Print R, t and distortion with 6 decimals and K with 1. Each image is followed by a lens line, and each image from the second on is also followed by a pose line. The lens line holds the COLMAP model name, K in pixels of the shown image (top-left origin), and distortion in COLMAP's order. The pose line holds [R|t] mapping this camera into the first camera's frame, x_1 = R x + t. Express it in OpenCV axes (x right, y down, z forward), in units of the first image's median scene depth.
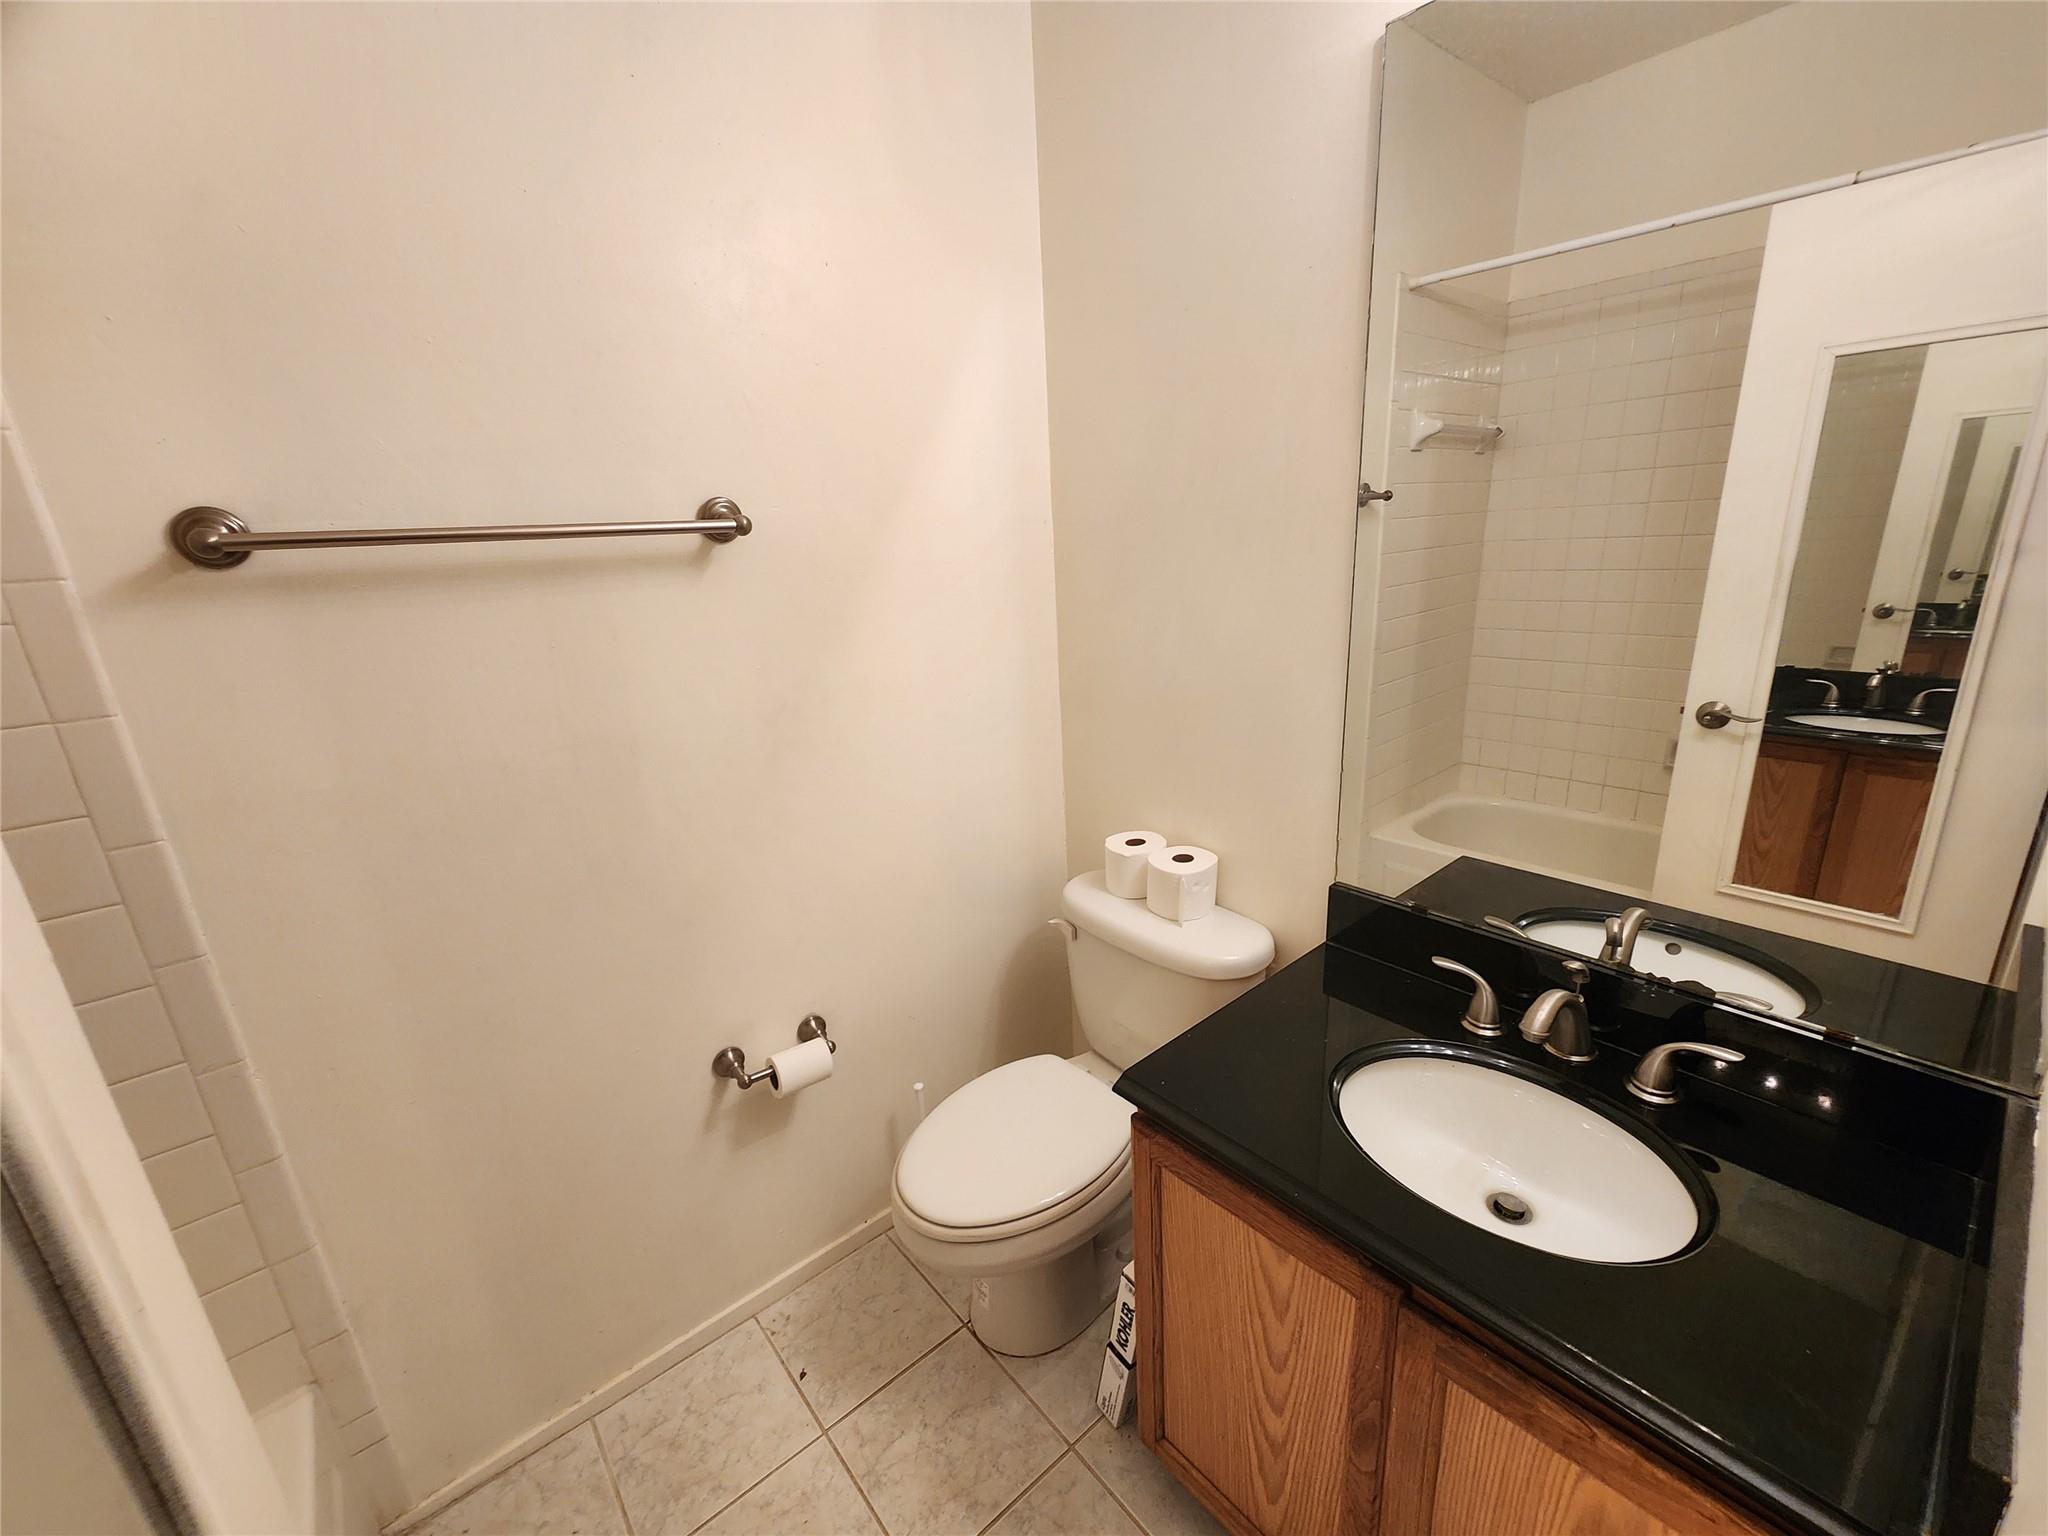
lens RADIAL K [[836.6, 0, 1026.4], [0, 836.6, 779.1], [0, 0, 1]] dist [0.002984, 0.000534]
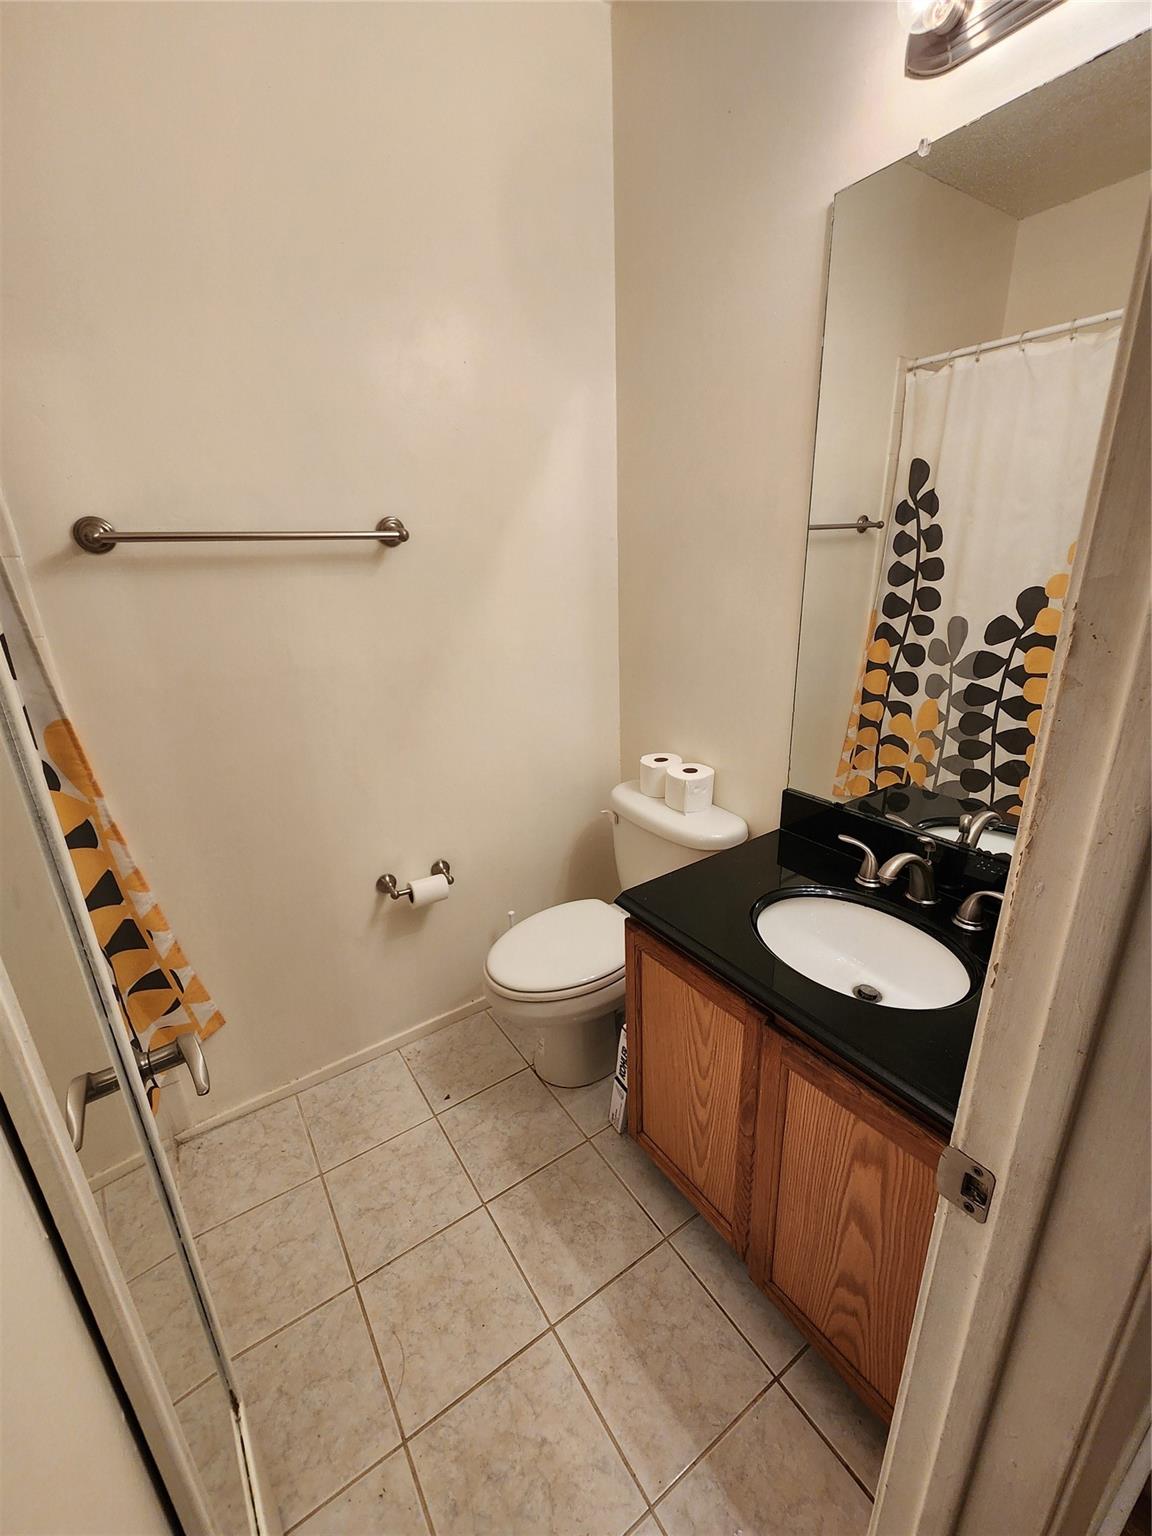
lens RADIAL K [[627.5, 0, 573.1], [0, 627.5, 764.2], [0, 0, 1]] dist [0.002984, 0.000534]
pose [[0.993911, 0.050583, -0.097894, 0.108643], [-0.047014, 0.998155, 0.038432, 0.061662], [0.099657, -0.033596, 0.994455, -0.142076]]
